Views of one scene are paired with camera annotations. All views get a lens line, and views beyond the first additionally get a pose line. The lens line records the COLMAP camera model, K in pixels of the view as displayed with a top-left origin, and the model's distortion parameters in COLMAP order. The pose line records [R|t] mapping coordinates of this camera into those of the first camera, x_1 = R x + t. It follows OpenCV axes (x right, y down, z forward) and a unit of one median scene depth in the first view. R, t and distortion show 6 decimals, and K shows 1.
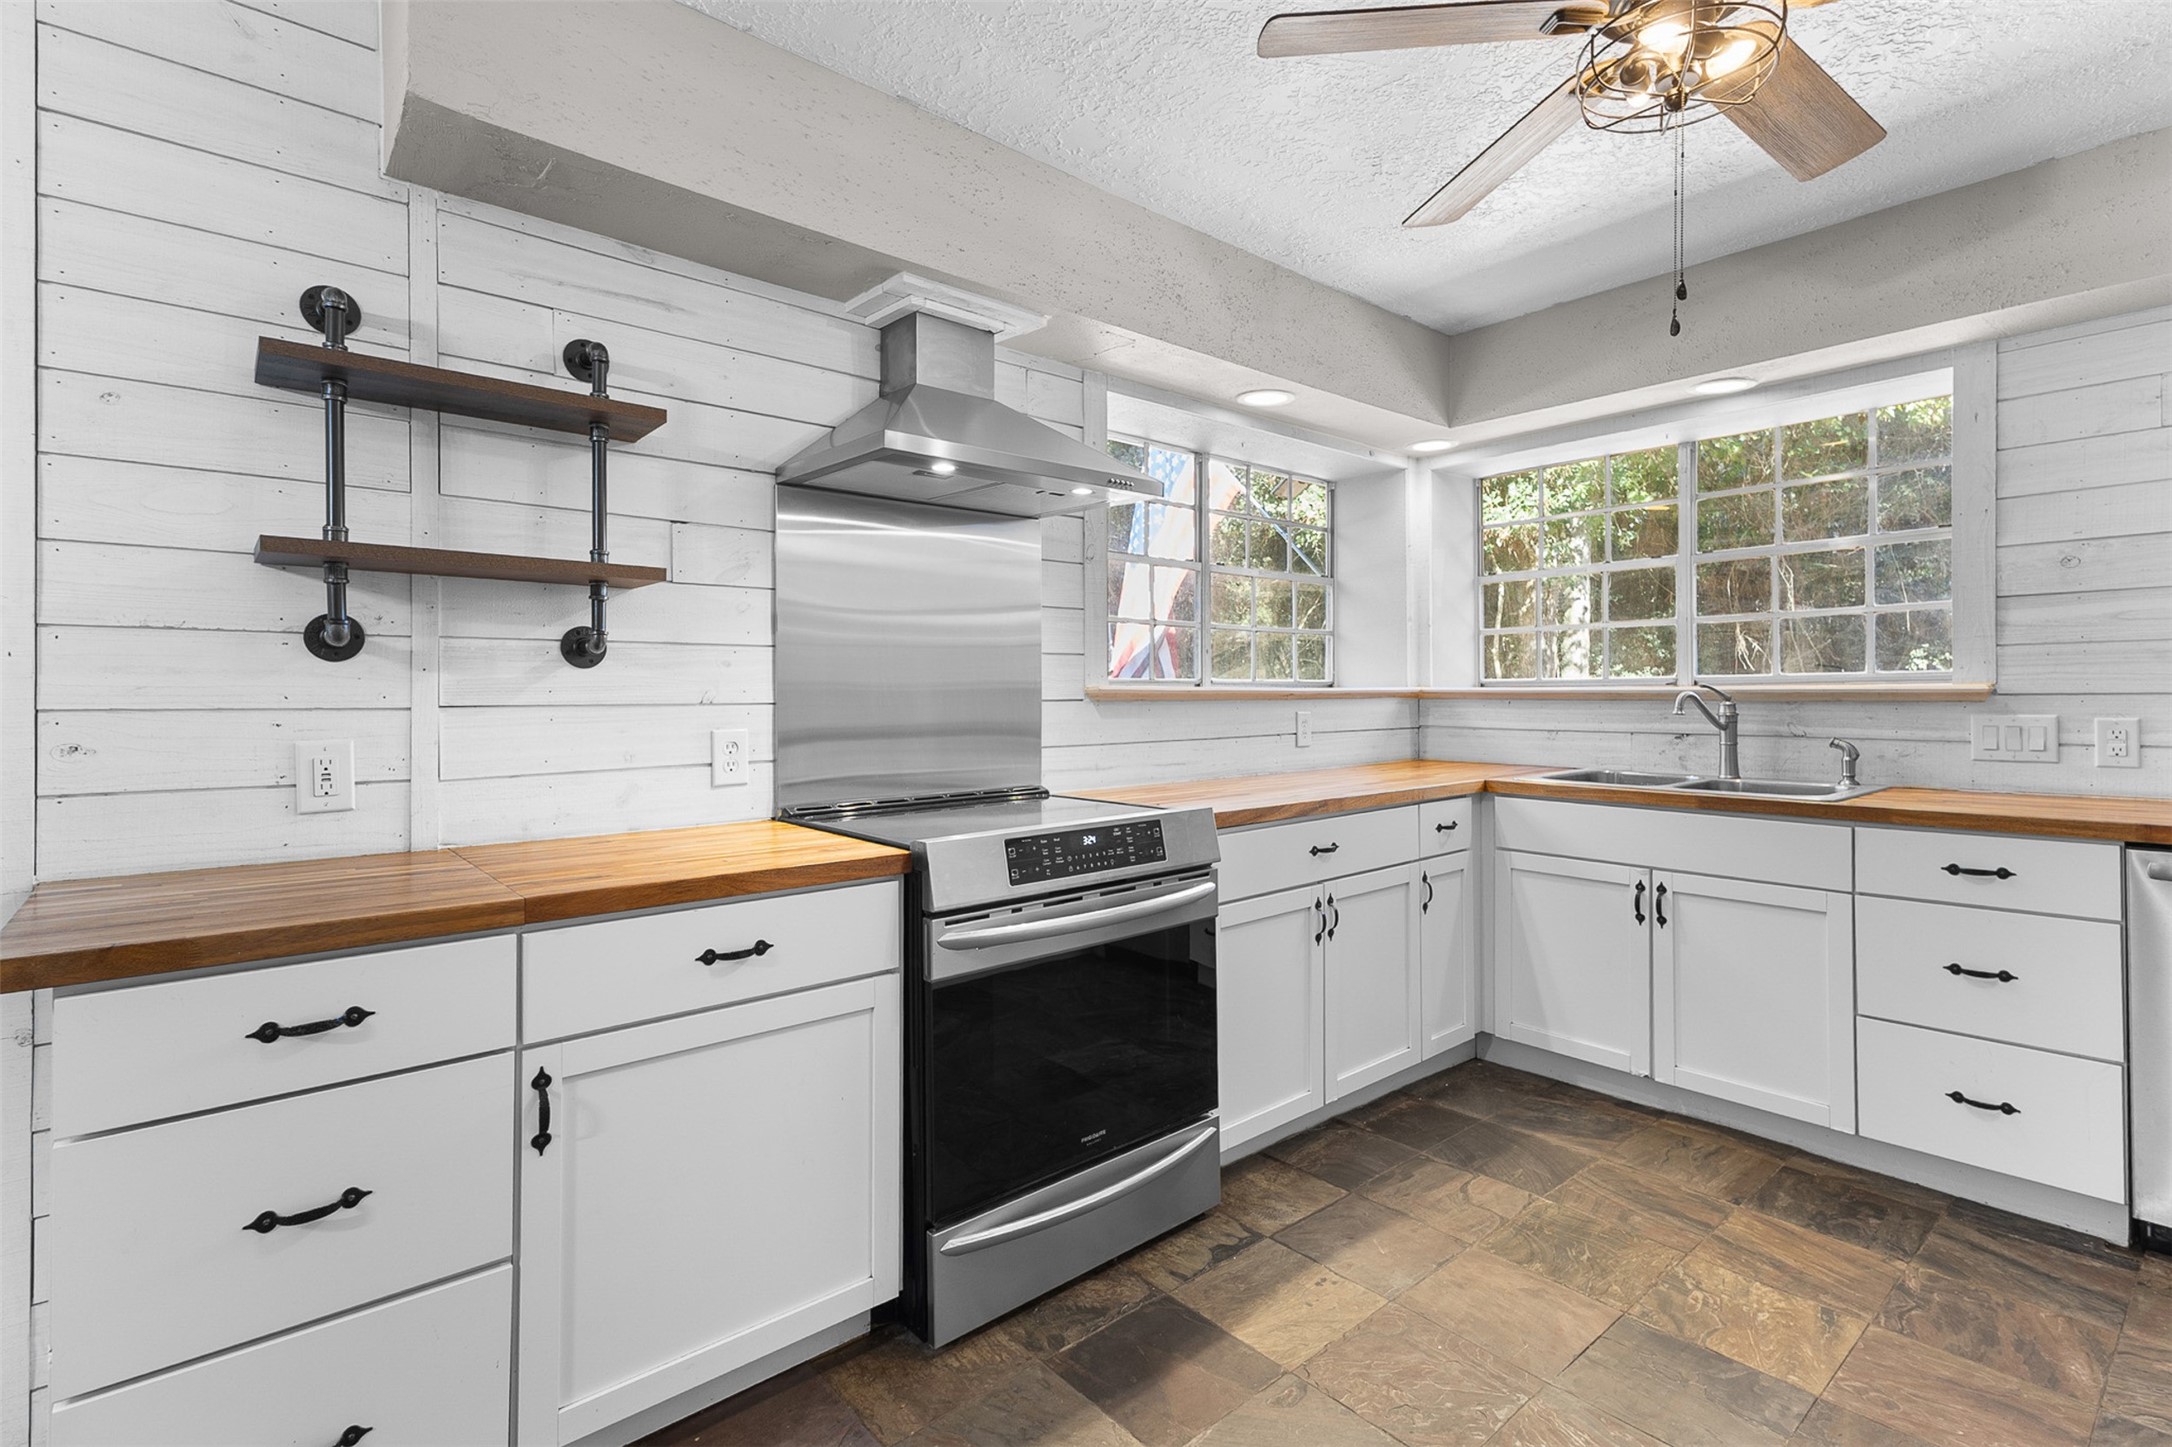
lens RADIAL K [[1018.8, 0, 1095.1], [0, 1018.8, 697.6], [0, 0, 1]] dist [0.021885, -0.001120]
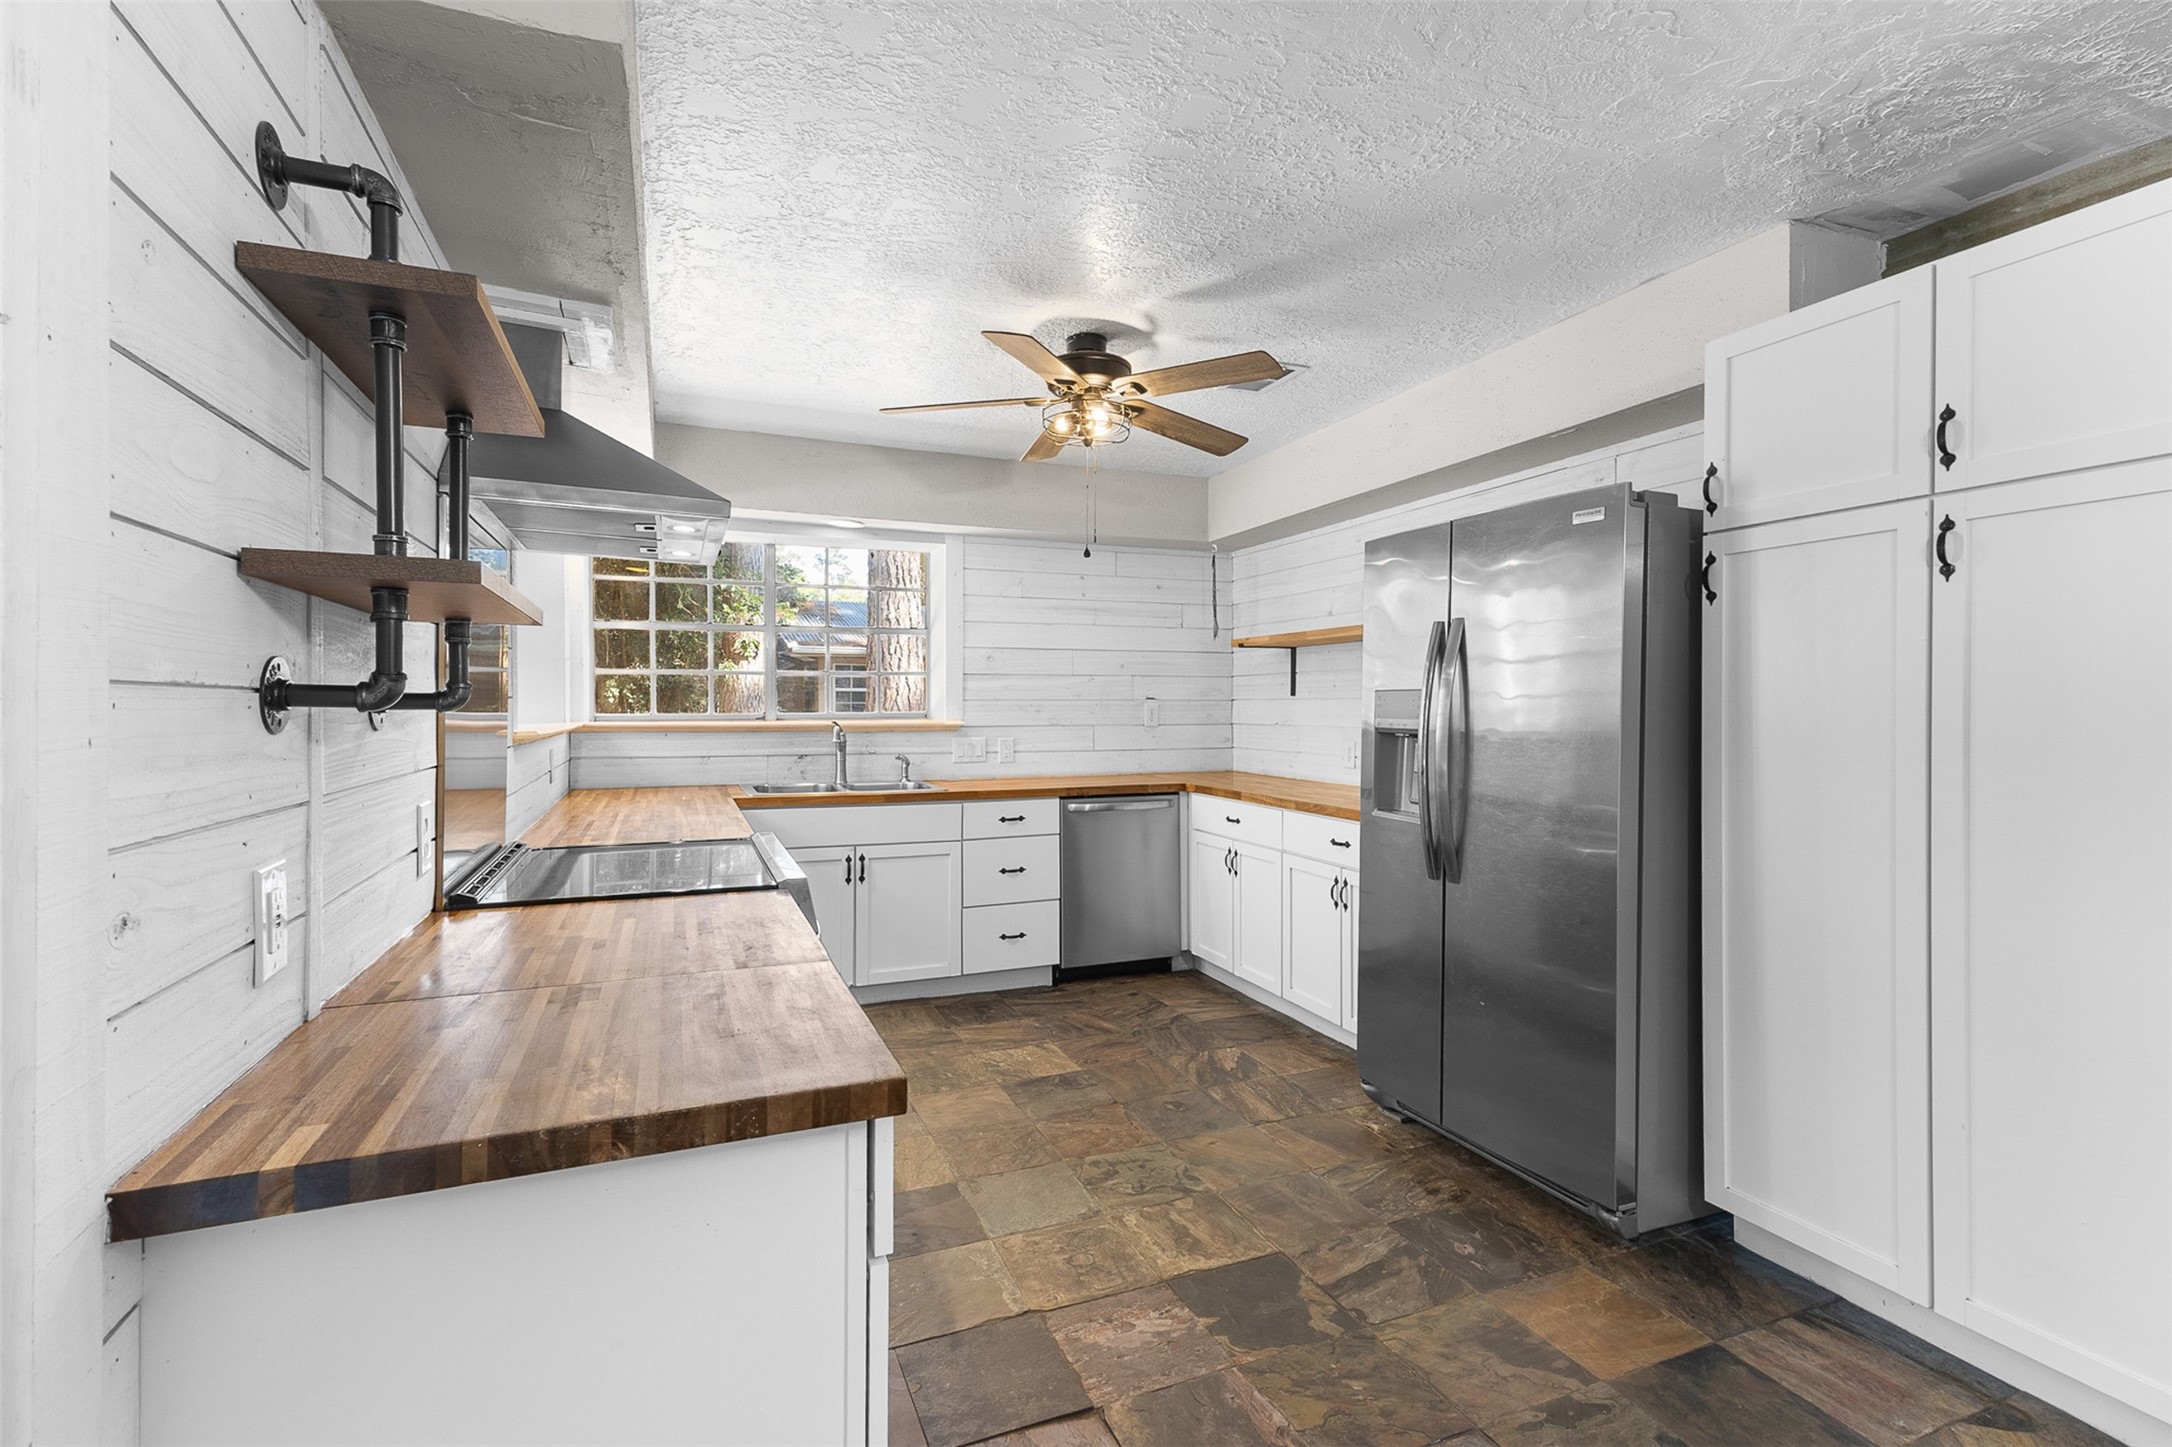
lens RADIAL K [[1008.0, 0, 1077.8], [0, 1008.0, 723.0], [0, 0, 1]] dist [0.021436, -0.000224]
pose [[0.326068, -0.012908, 0.945258, -0.911941], [0.001773, 0.999913, 0.013043, -0.038619], [-0.945345, -0.002577, 0.326063, 0.261021]]
